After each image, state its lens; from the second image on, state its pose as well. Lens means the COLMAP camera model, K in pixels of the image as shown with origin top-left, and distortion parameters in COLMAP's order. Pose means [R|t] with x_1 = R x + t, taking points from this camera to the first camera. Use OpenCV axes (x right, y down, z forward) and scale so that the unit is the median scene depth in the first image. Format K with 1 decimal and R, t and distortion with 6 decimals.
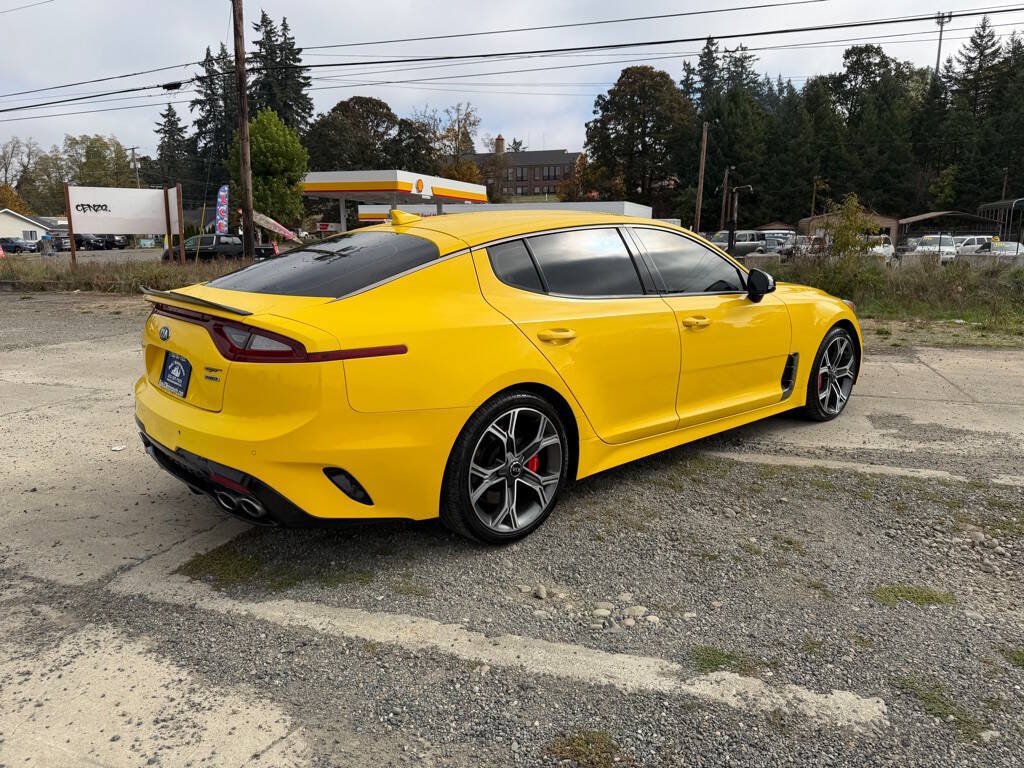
lens RADIAL K [[718.9, 0, 517.4], [0, 718.9, 387.9], [0, 0, 1]] dist [0.025531, -0.034367]
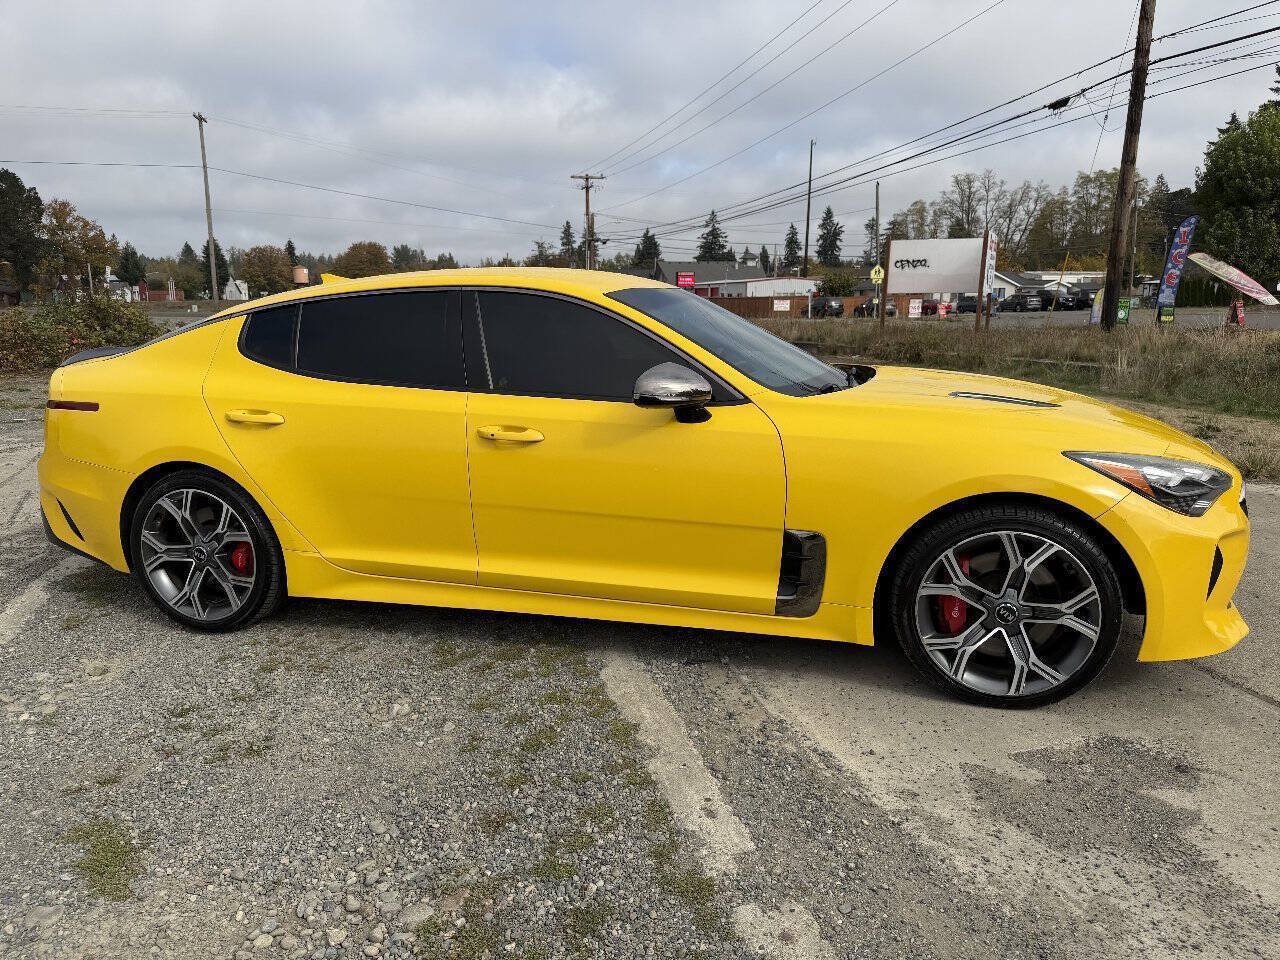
lens RADIAL K [[898.7, 0, 636.2], [0, 898.7, 498.1], [0, 0, 1]] dist [0.025531, -0.034367]
pose [[0.537909, 0.181693, -0.823190, 0.101629], [-0.168456, 0.979969, 0.106220, -0.014456], [0.826001, 0.081535, 0.557741, 0.065158]]
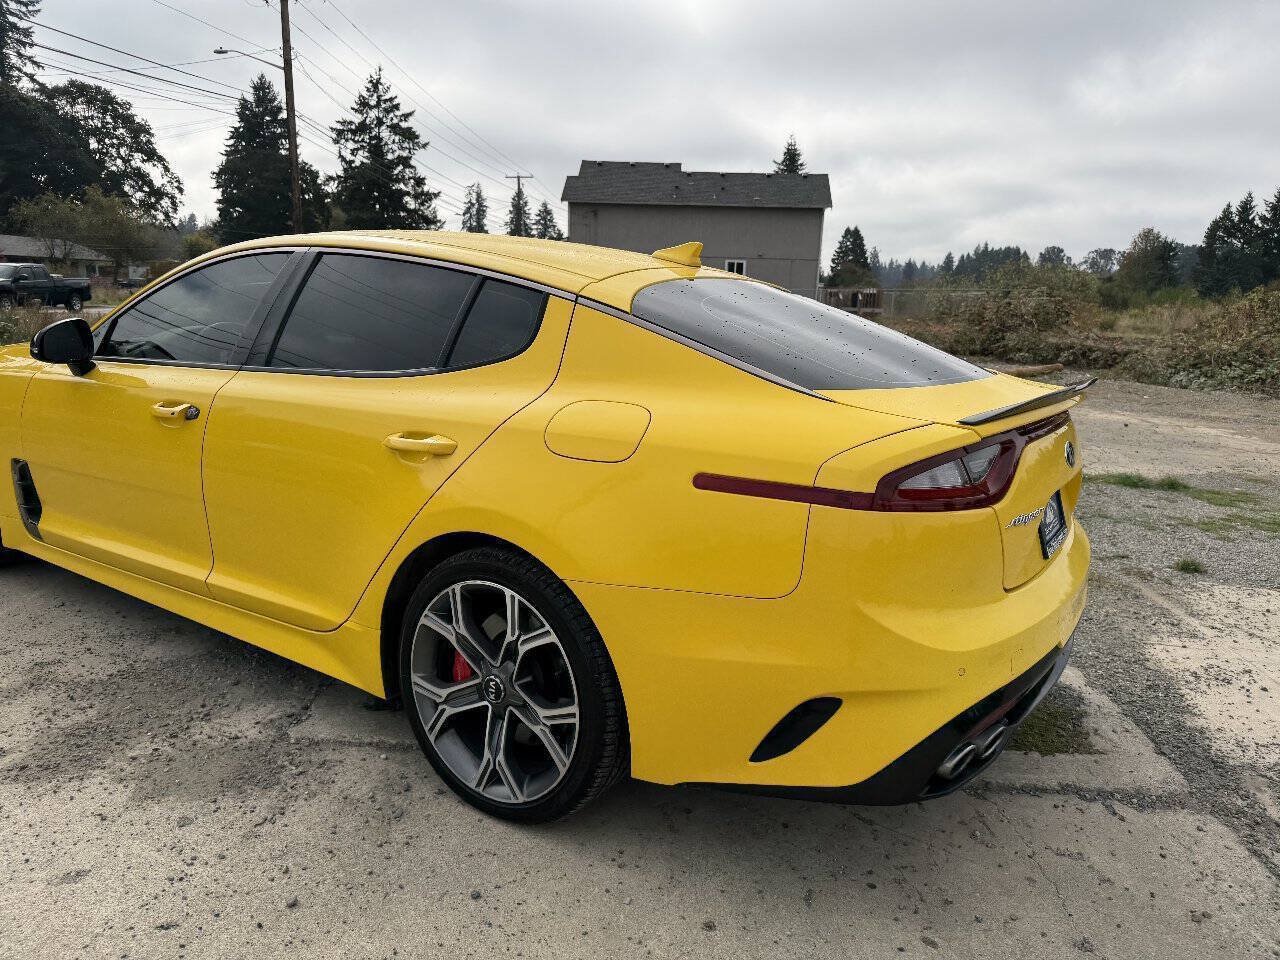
lens RADIAL K [[898.7, 0, 647.3], [0, 898.7, 471.8], [0, 0, 1]] dist [0.025531, -0.034367]
pose [[-0.254854, -0.198155, 0.946459, -0.086833], [0.166073, 0.955266, 0.244718, -0.023764], [-0.952612, 0.219549, -0.210545, 0.115835]]
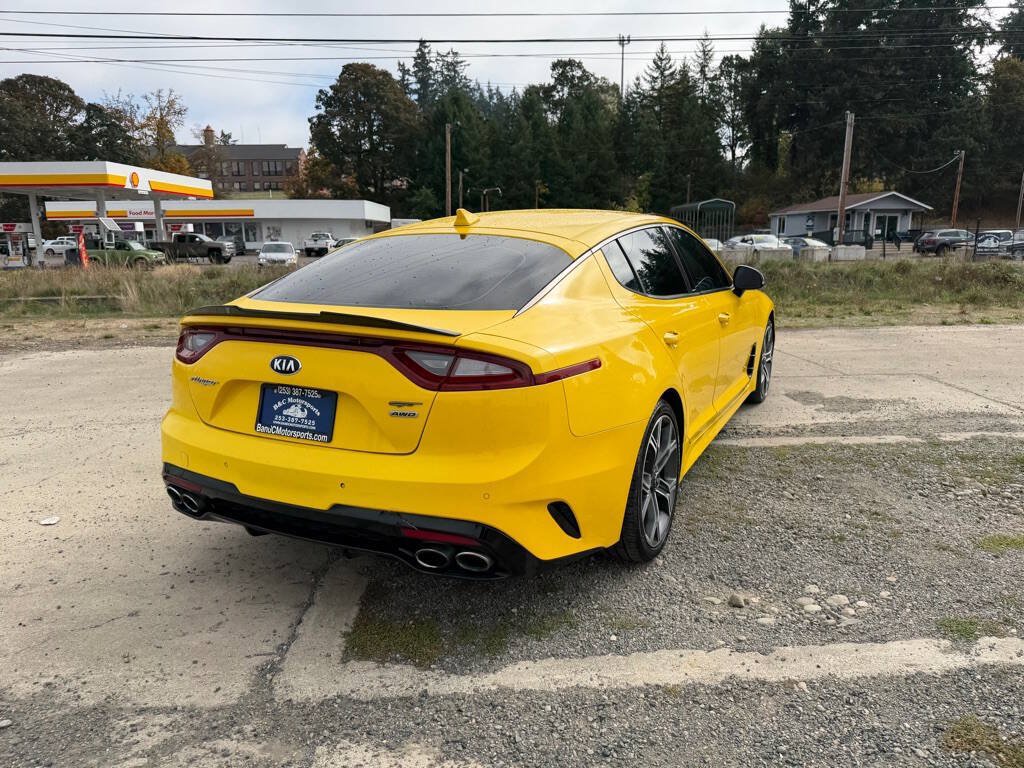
lens RADIAL K [[718.9, 0, 519.6], [0, 718.9, 398.1], [0, 0, 1]] dist [0.025531, -0.034367]
pose [[0.931673, -0.087494, 0.352604, -0.040759], [0.082753, 0.996162, 0.028528, -0.003068], [-0.353747, 0.002600, 0.935338, 0.013246]]
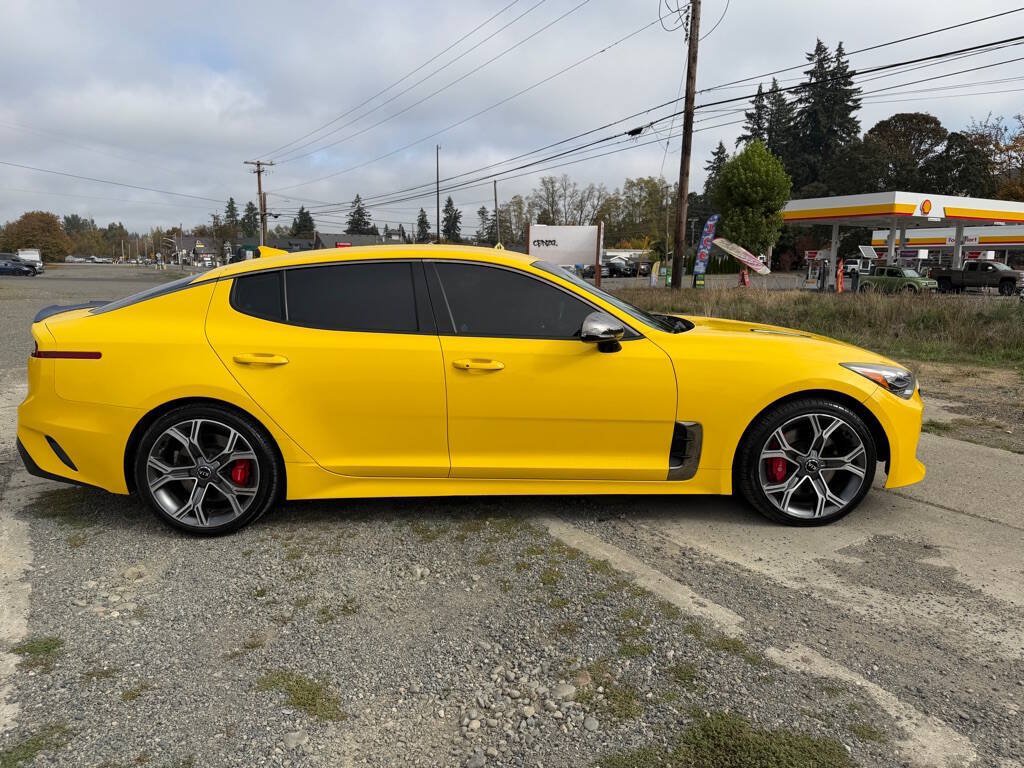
lens RADIAL K [[718.9, 0, 516.4], [0, 718.9, 390.6], [0, 0, 1]] dist [0.025531, -0.034367]
pose [[0.760531, 0.116260, -0.638808, 0.088453], [-0.137958, 0.990309, 0.015986, -0.008314], [0.634476, 0.075971, 0.769200, 0.033942]]
